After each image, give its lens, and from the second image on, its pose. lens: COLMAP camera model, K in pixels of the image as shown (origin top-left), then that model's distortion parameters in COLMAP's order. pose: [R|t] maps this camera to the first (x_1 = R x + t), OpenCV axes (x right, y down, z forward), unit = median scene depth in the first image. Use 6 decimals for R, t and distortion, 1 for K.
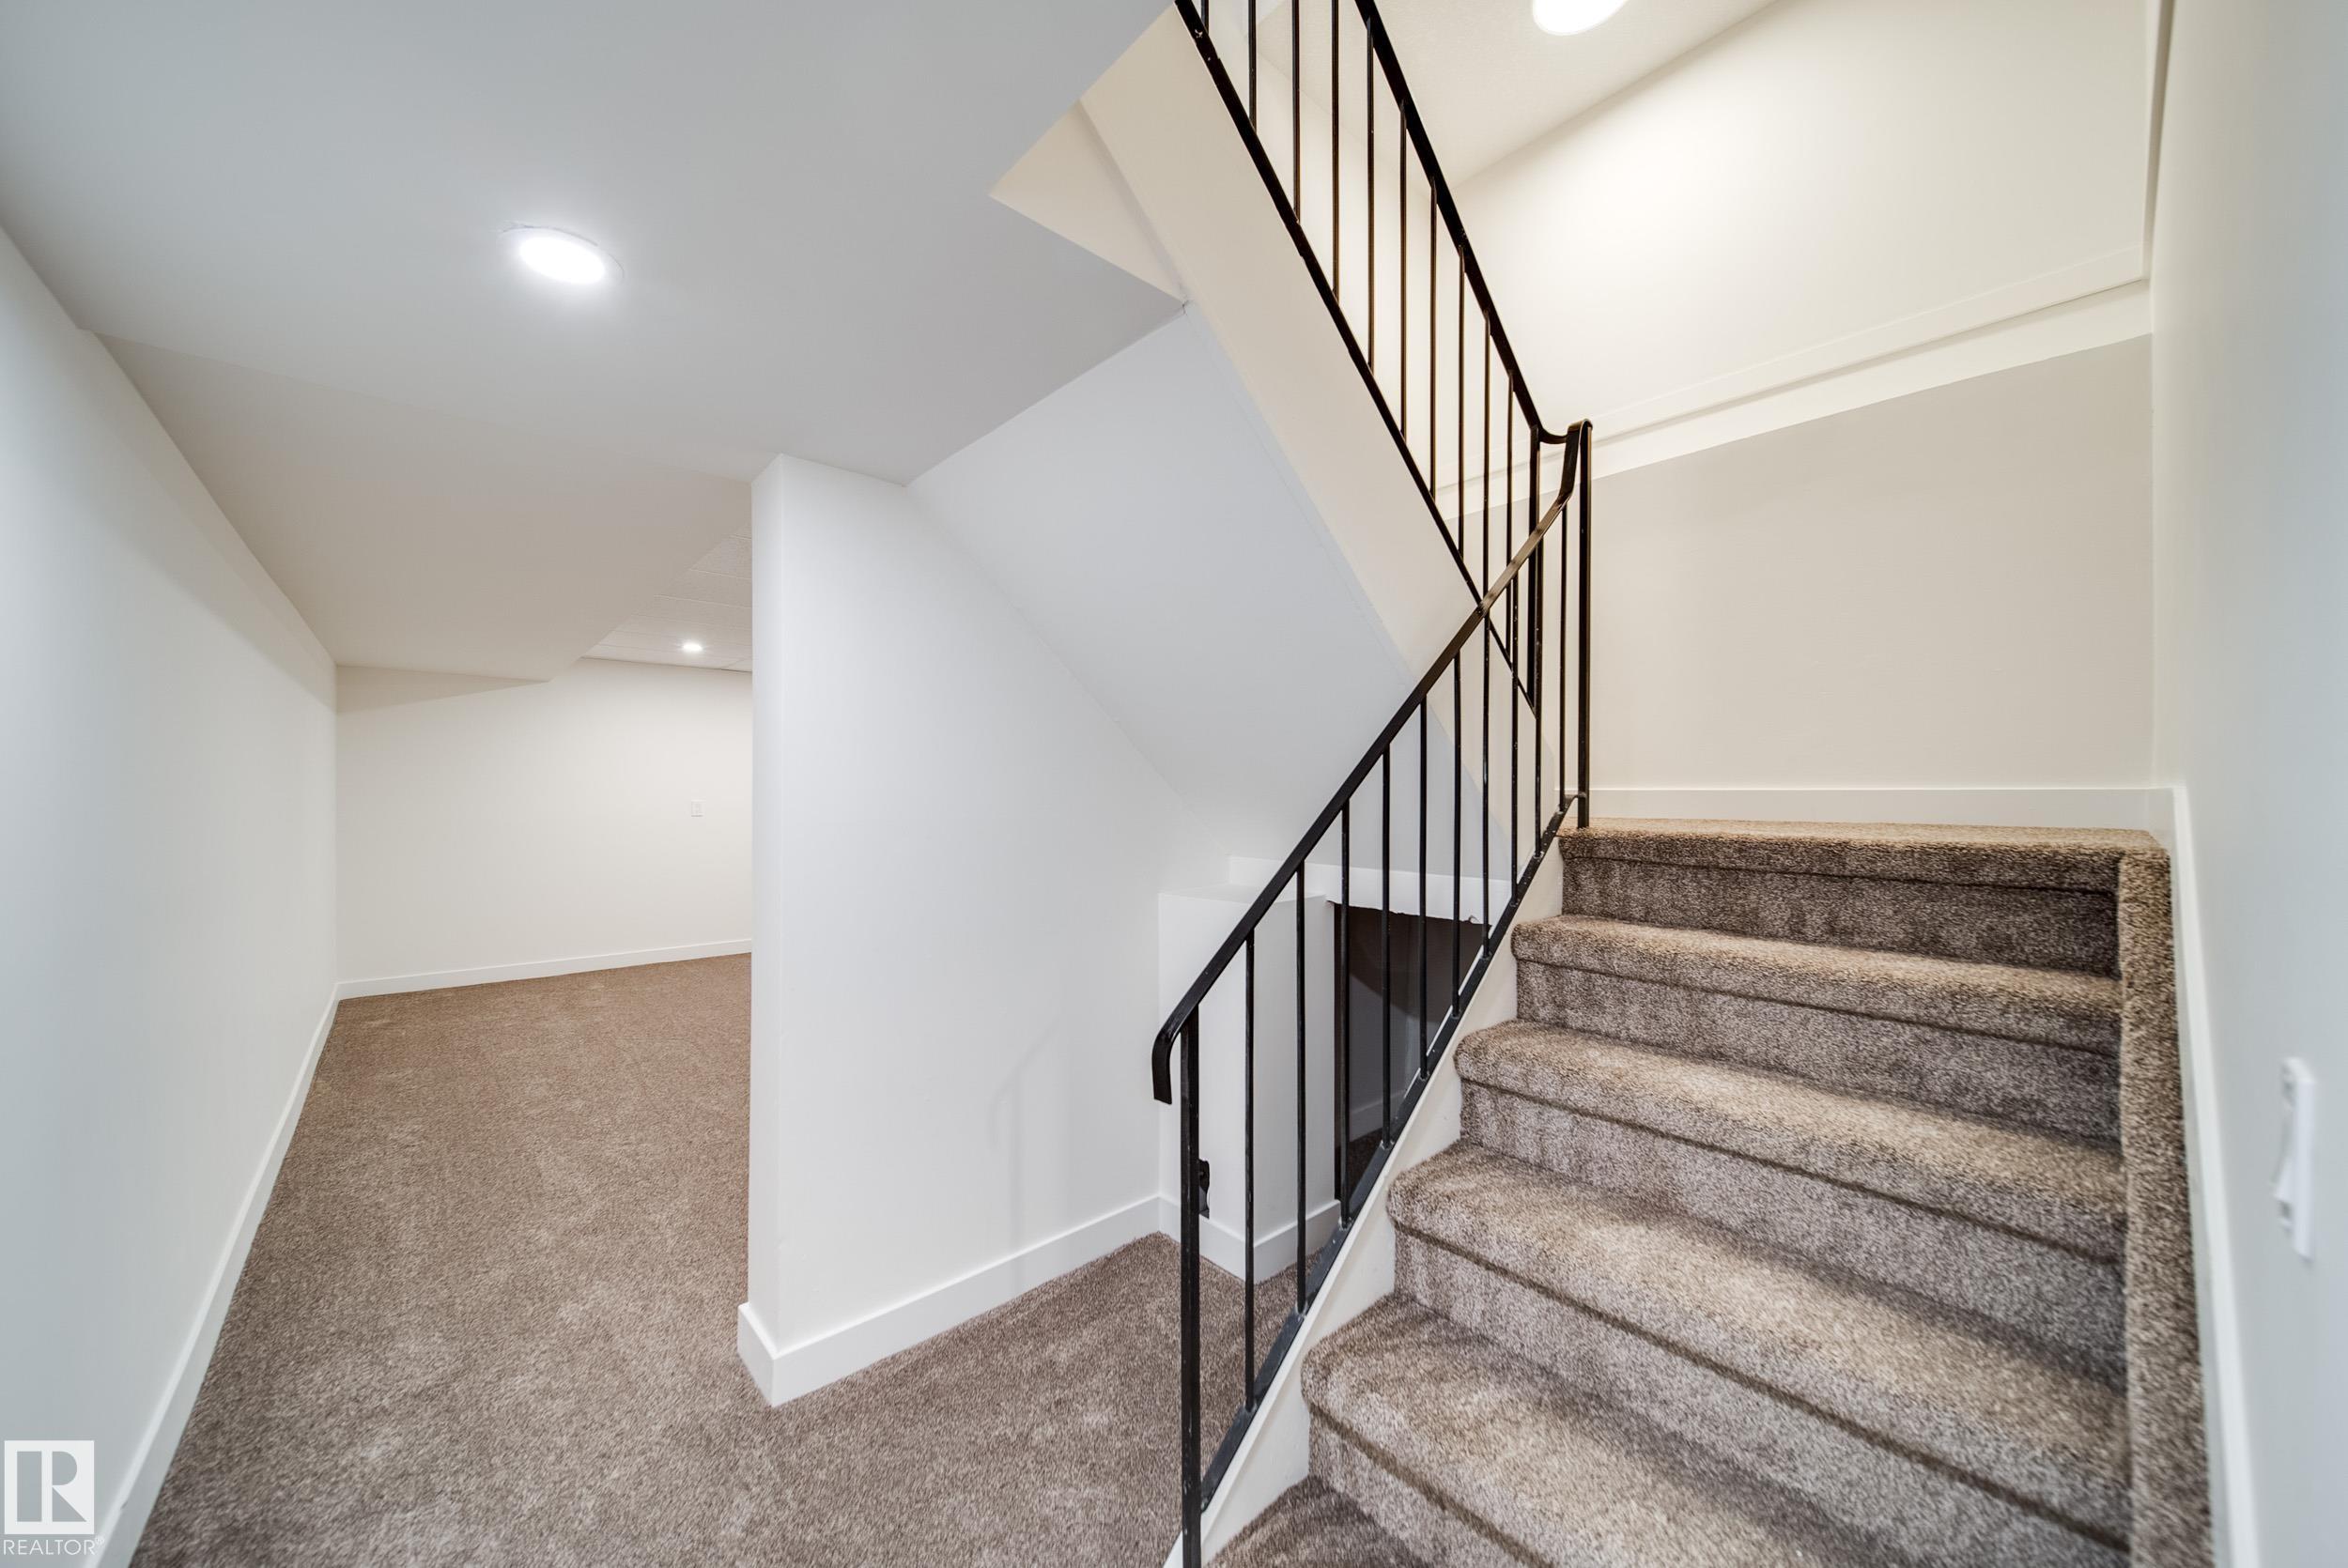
lens RADIAL K [[830.0, 0, 1169.2], [0, 830.0, 791.9], [0, 0, 1]] dist [0.000937, -0.001635]
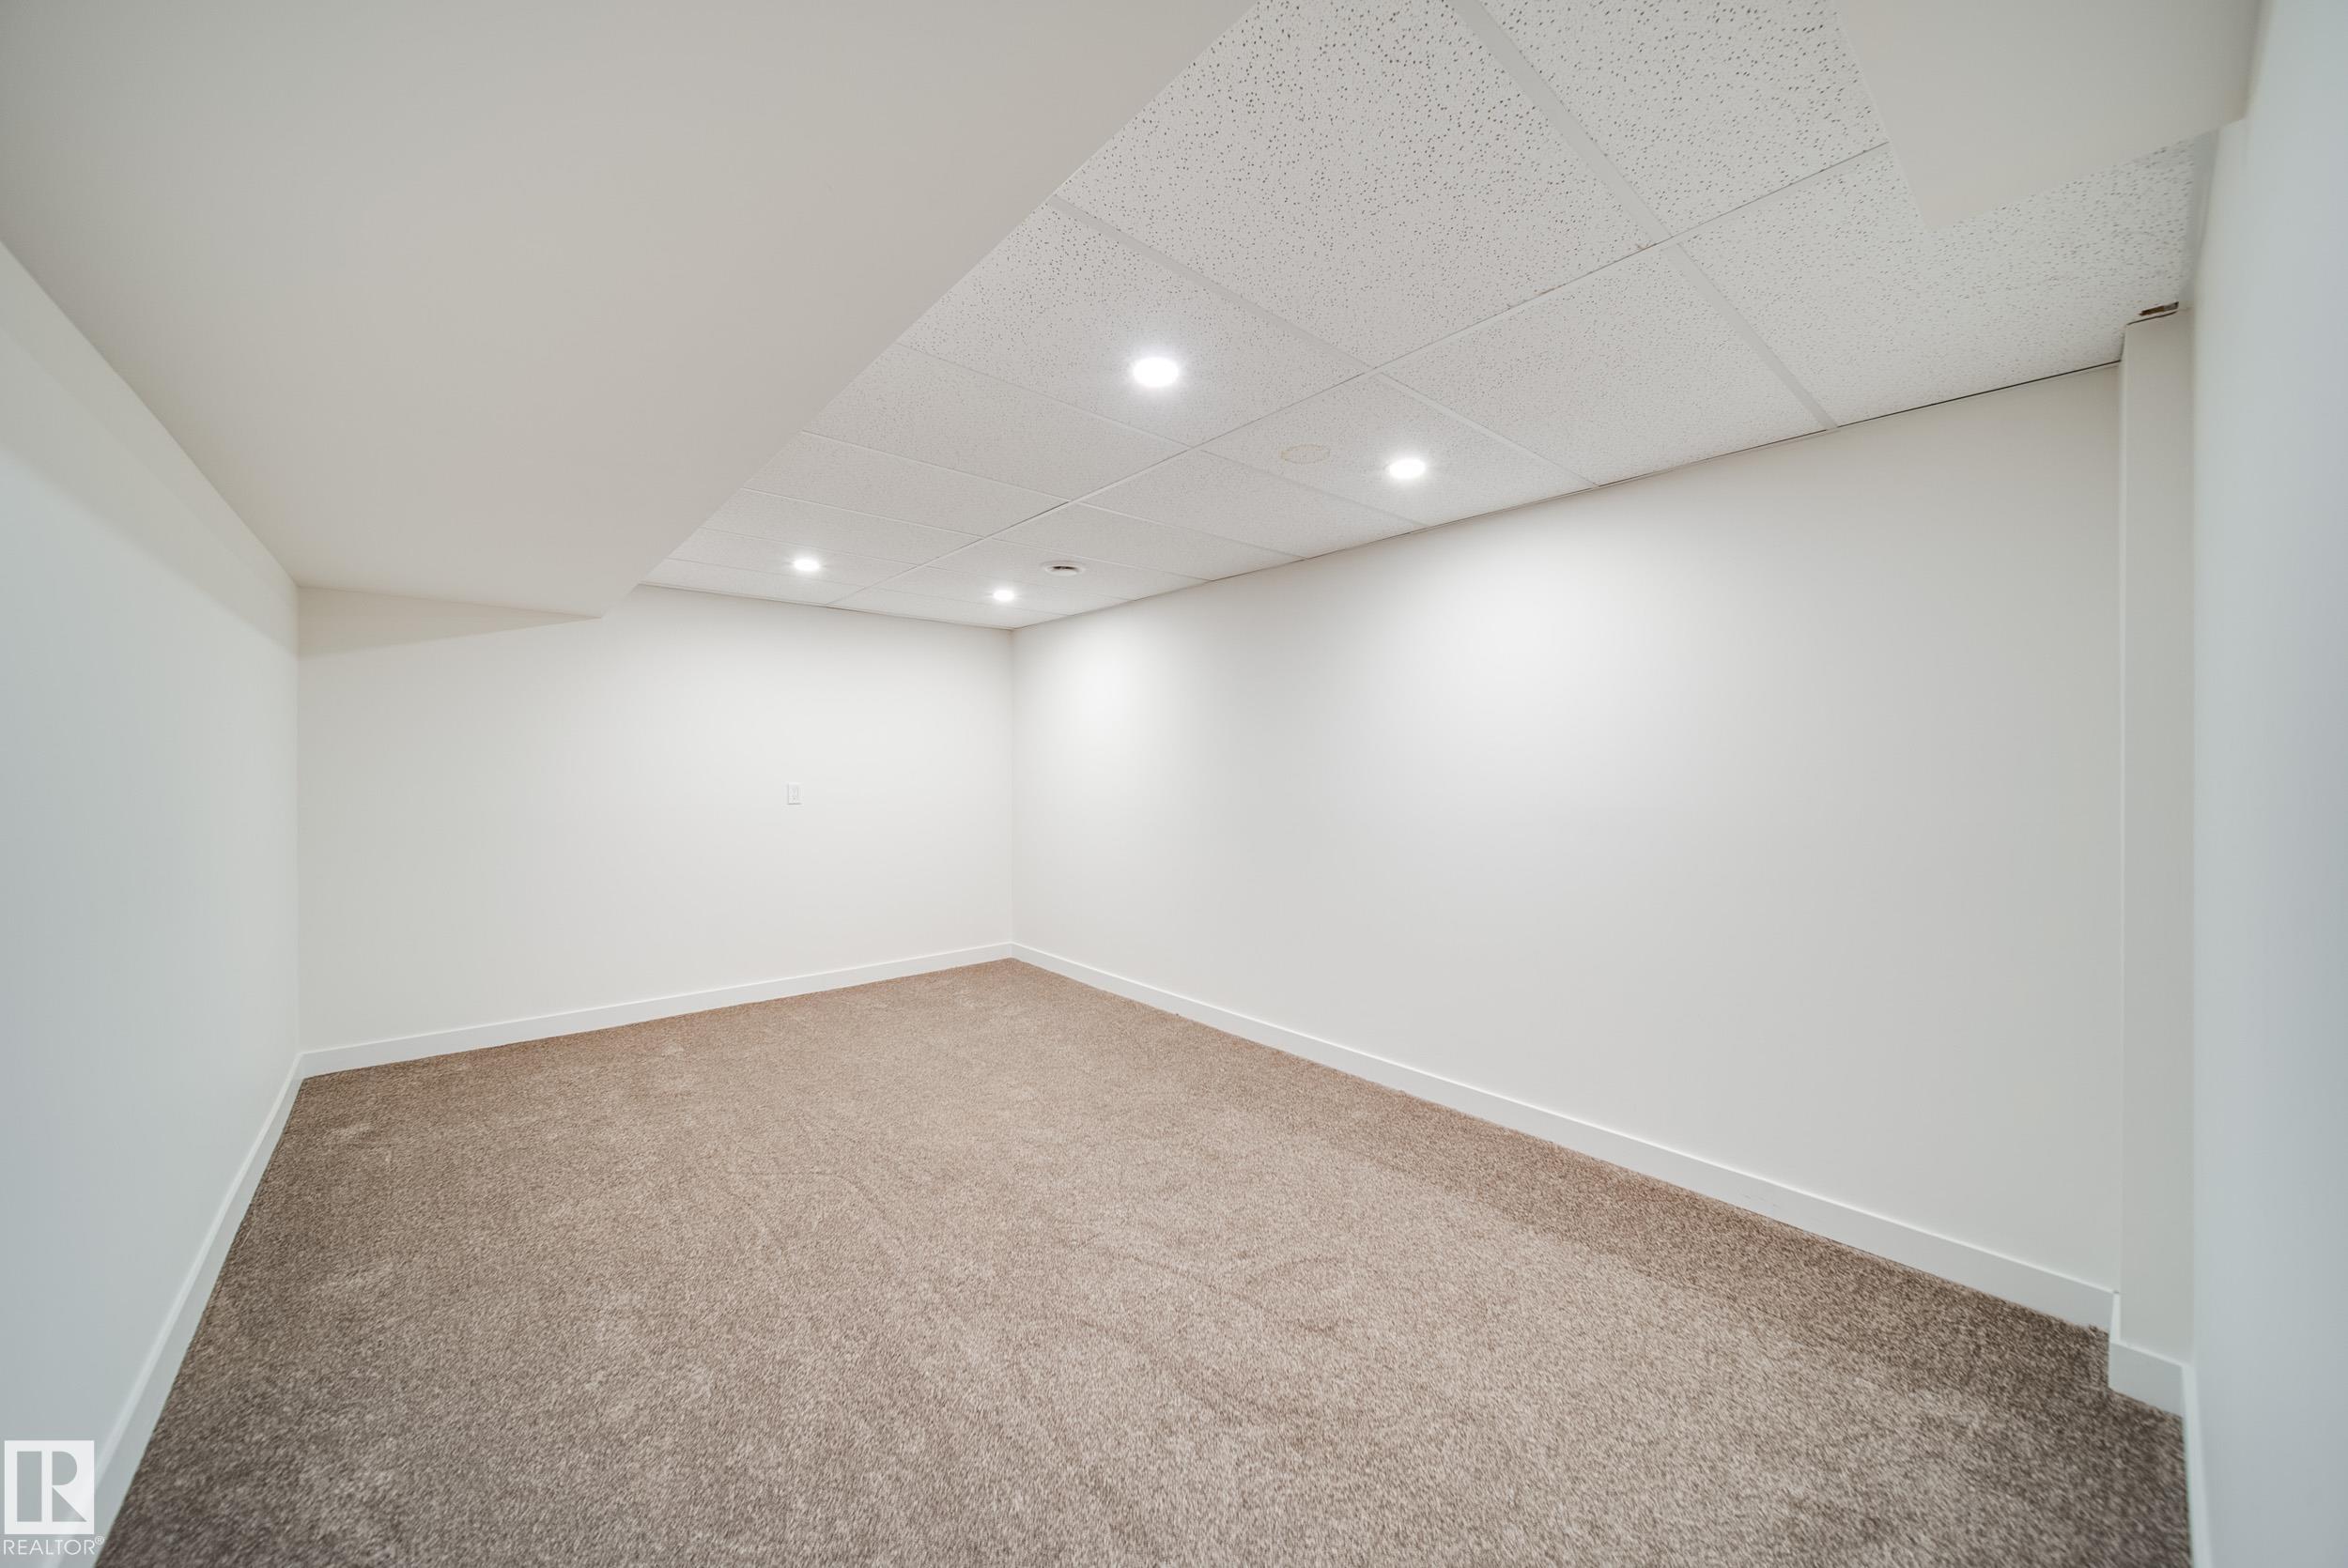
lens RADIAL K [[830.0, 0, 1177.2], [0, 830.0, 769.7], [0, 0, 1]] dist [0.000937, -0.001635]
pose [[0.999935, -0.002648, -0.011129, -0.271879], [0.002660, 0.999996, 0.001095, -0.001155], [0.011126, -0.001124, 0.999937, 0.324382]]
